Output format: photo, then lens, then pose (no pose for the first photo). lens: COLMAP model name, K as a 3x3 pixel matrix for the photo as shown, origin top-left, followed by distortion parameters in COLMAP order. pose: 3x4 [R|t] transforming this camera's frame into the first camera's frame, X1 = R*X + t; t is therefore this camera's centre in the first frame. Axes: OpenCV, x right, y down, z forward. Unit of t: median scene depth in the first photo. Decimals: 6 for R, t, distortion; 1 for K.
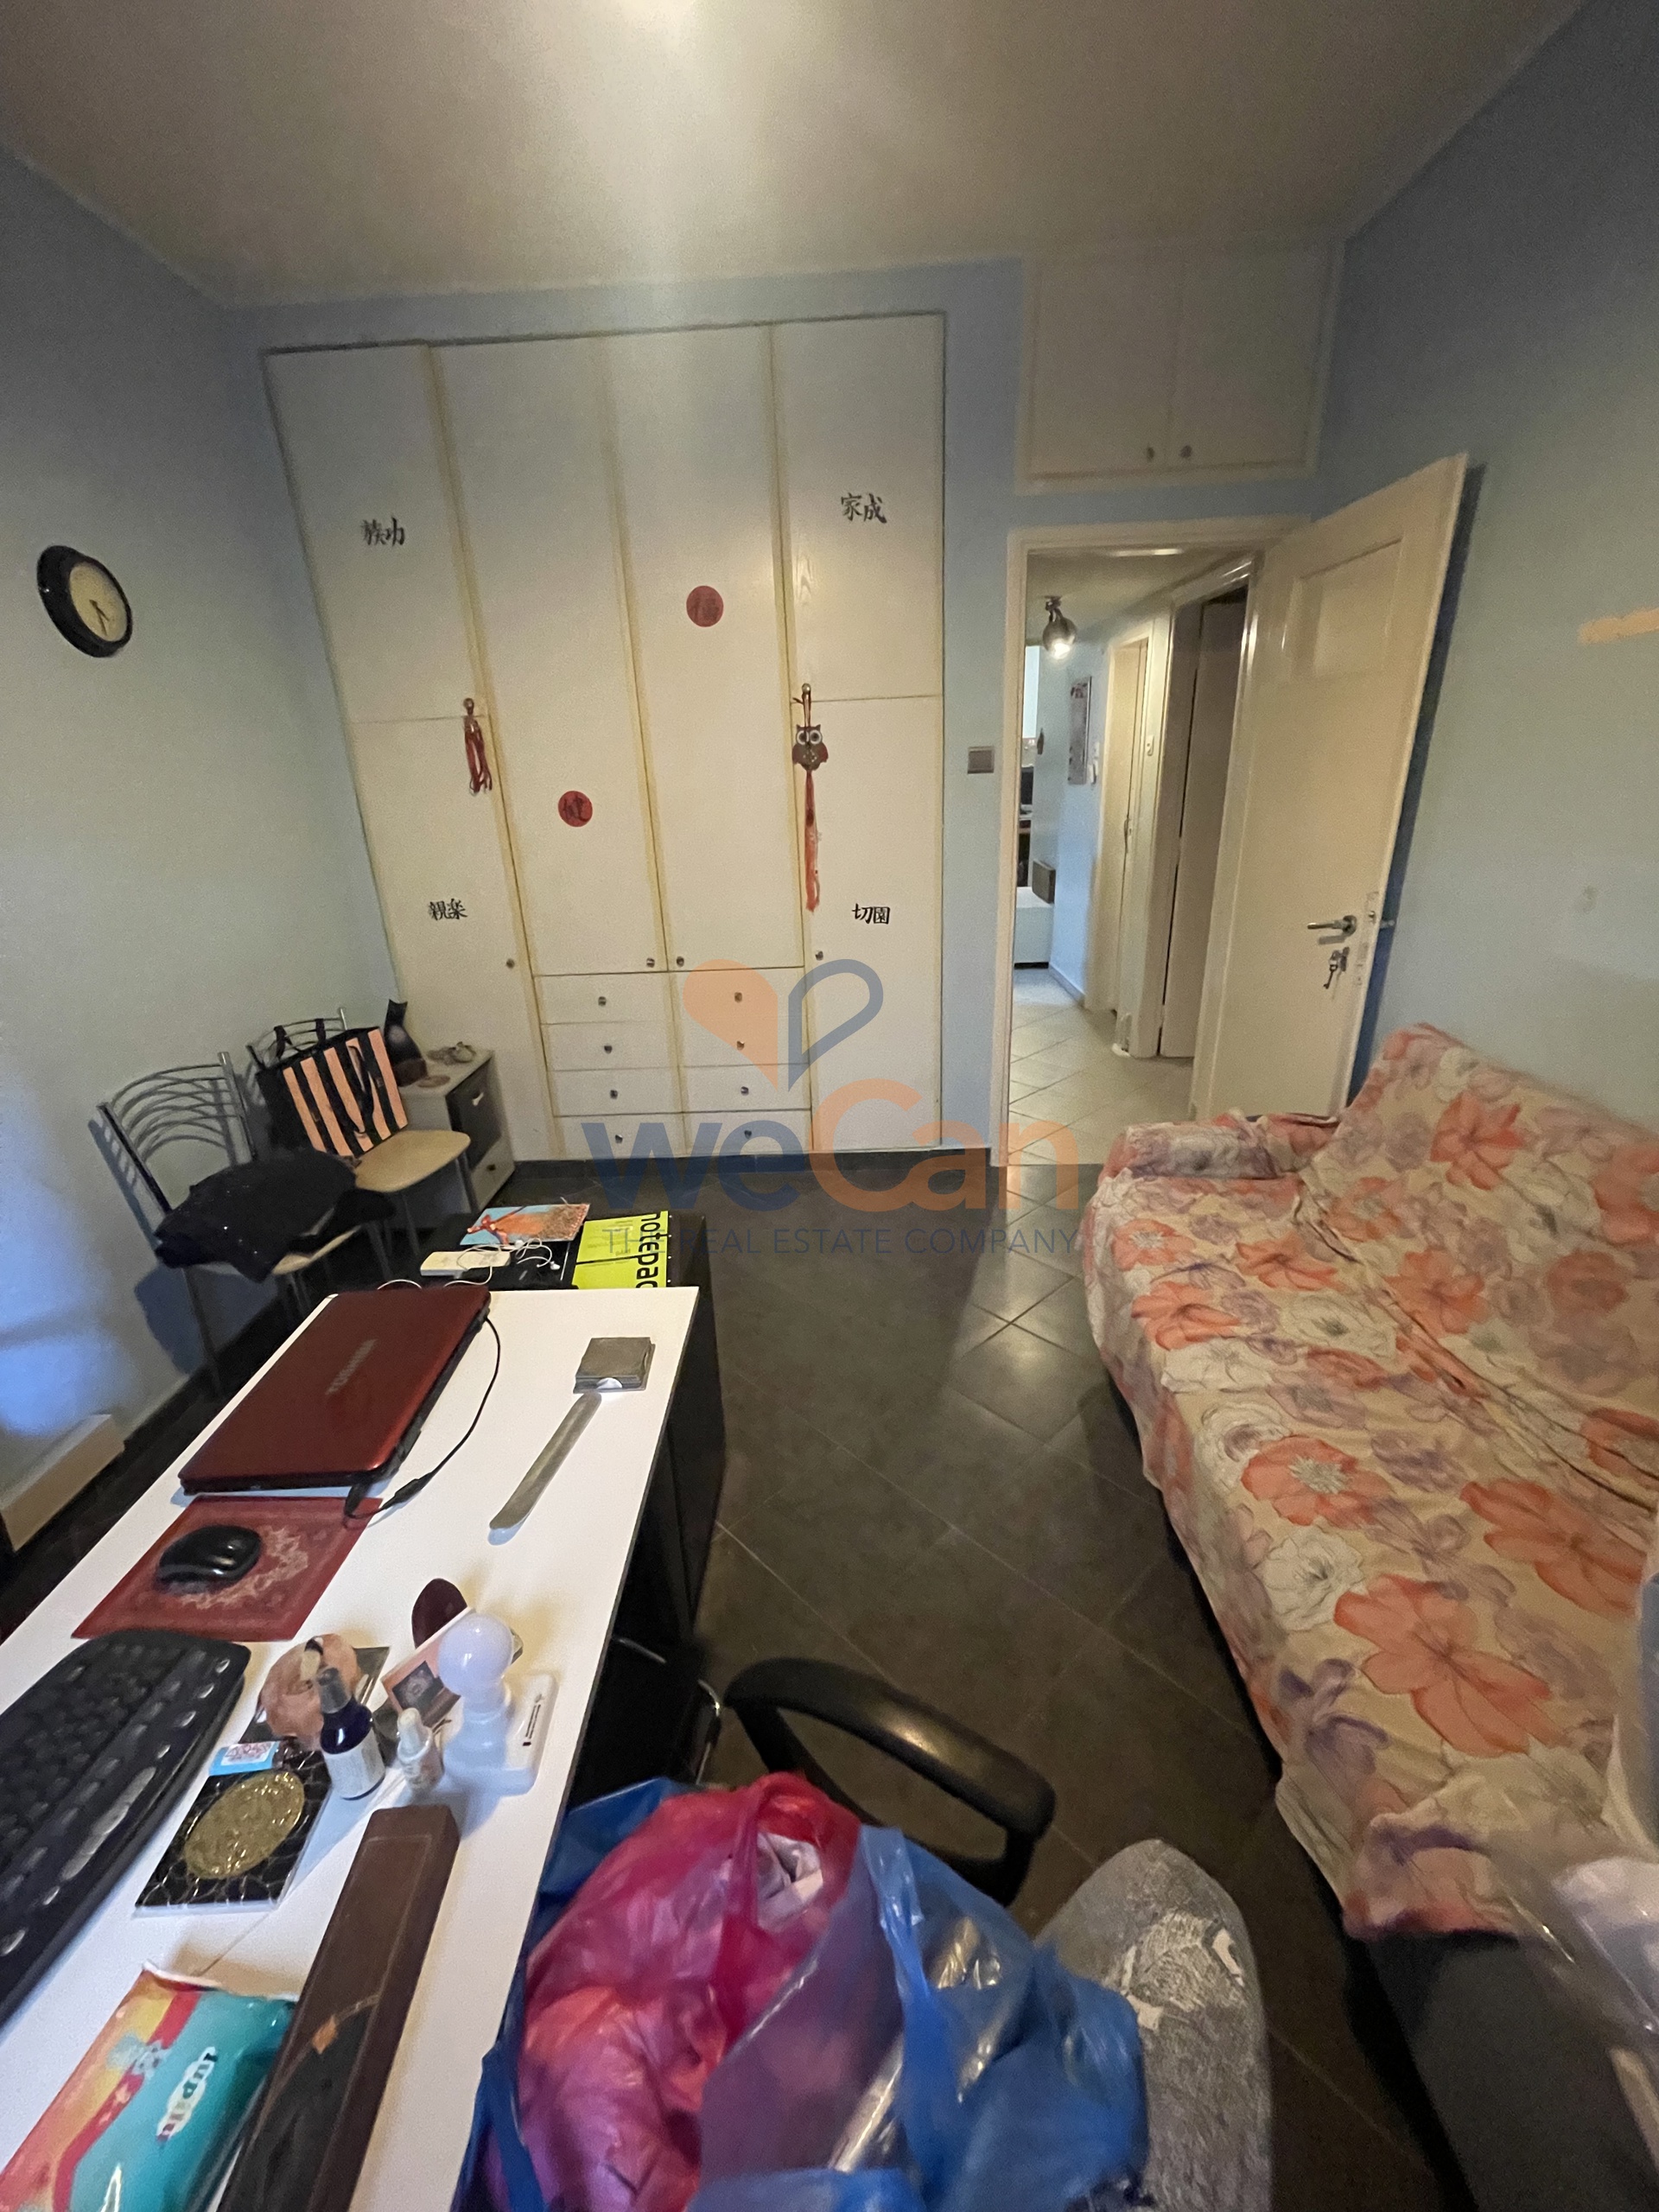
lens RADIAL K [[887.5, 0, 822.1], [0, 887.5, 1101.4], [0, 0, 1]] dist [-0.004183, 0.000728]
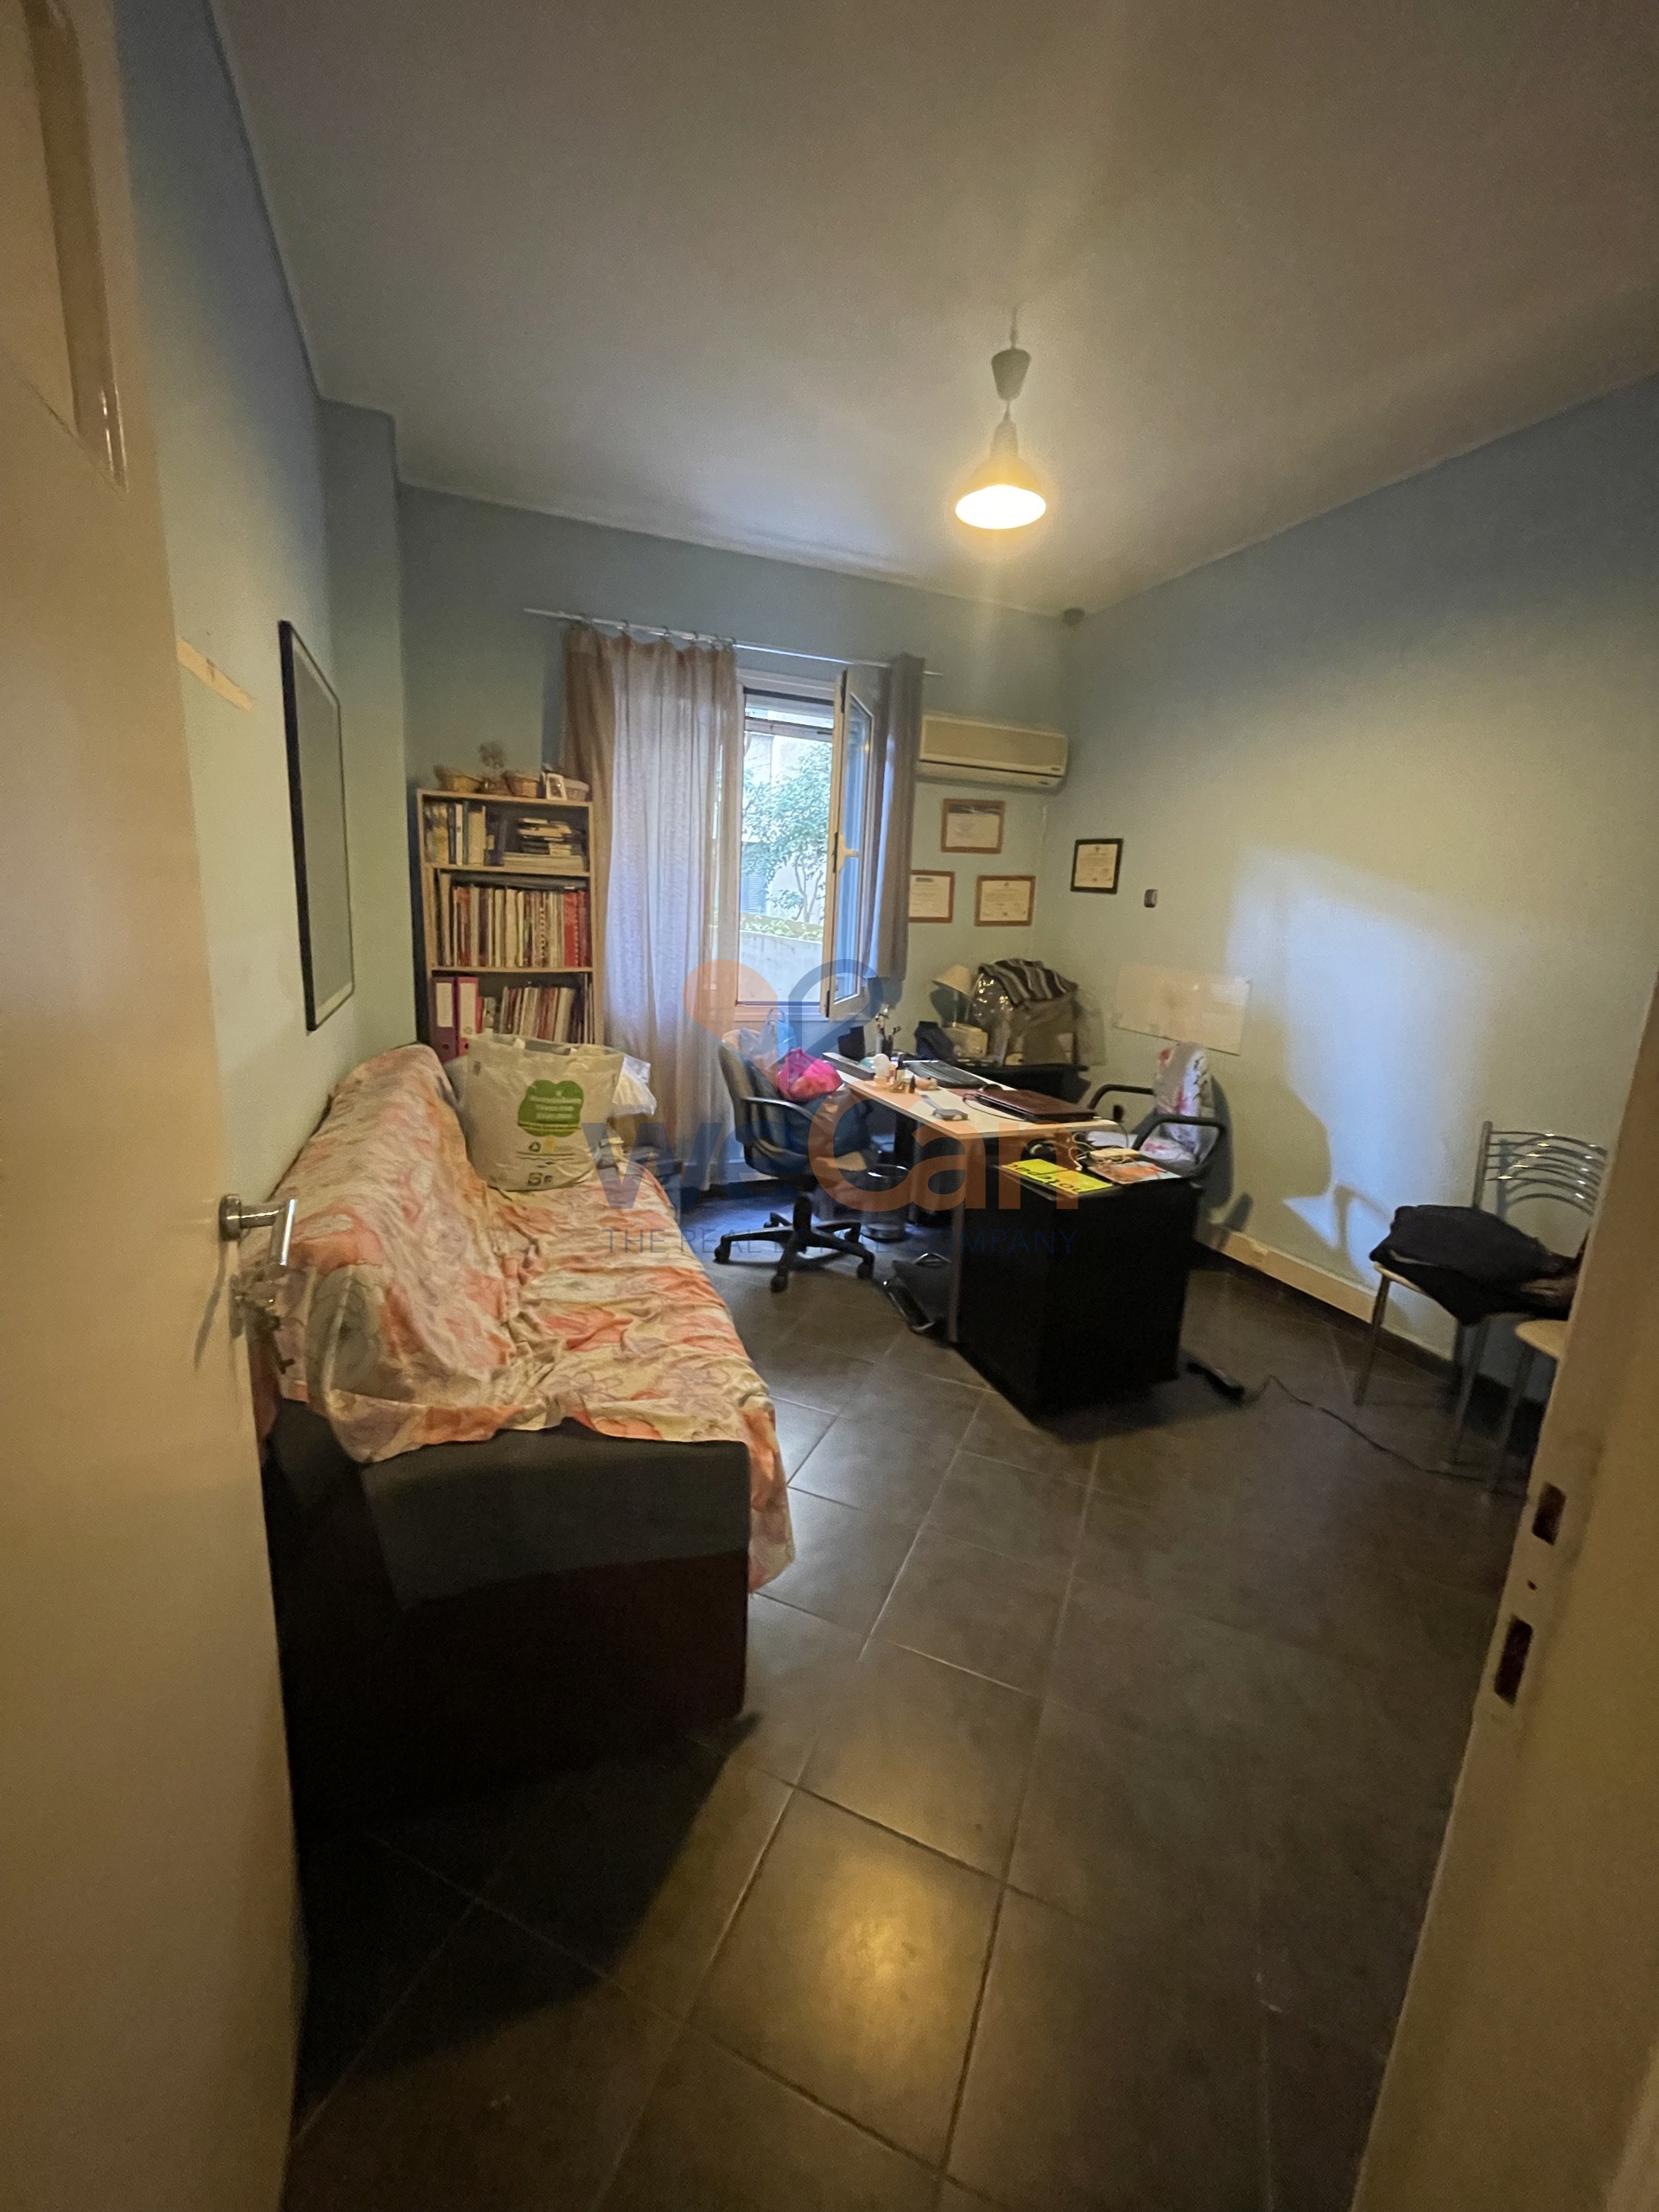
lens RADIAL K [[887.5, 0, 822.1], [0, 887.5, 1101.4], [0, 0, 1]] dist [-0.004183, 0.000728]
pose [[-0.914929, 0.077652, -0.396074, 0.677280], [-0.156469, 0.836337, 0.525411, -0.618976], [0.372050, 0.542688, -0.753039, 1.779467]]
